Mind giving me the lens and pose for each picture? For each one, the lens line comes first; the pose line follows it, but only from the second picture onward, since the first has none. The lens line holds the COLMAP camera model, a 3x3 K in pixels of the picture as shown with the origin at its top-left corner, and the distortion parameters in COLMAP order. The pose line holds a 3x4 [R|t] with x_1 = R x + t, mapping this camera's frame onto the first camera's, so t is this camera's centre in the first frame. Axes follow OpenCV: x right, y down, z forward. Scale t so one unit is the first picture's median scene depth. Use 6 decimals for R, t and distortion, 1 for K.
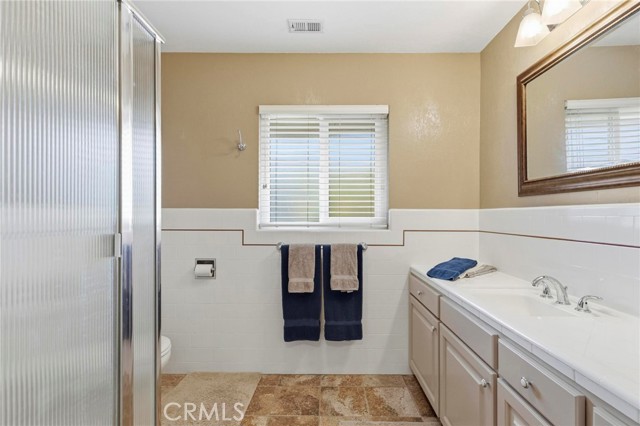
lens RADIAL K [[290.5, 0, 322.8], [0, 290.5, 217.8], [0, 0, 1]] dist [0.003968, 0.000373]
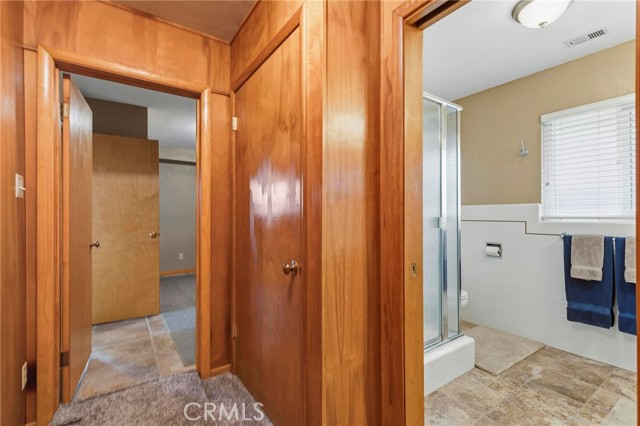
lens RADIAL K [[290.5, 0, 322.7], [0, 290.5, 214.8], [0, 0, 1]] dist [0.003968, 0.000373]
pose [[0.577233, -0.003570, -0.816571, 0.245666], [0.006787, 0.999977, 0.000425, 0.008429], [0.816551, -0.005787, 0.577244, -0.427426]]
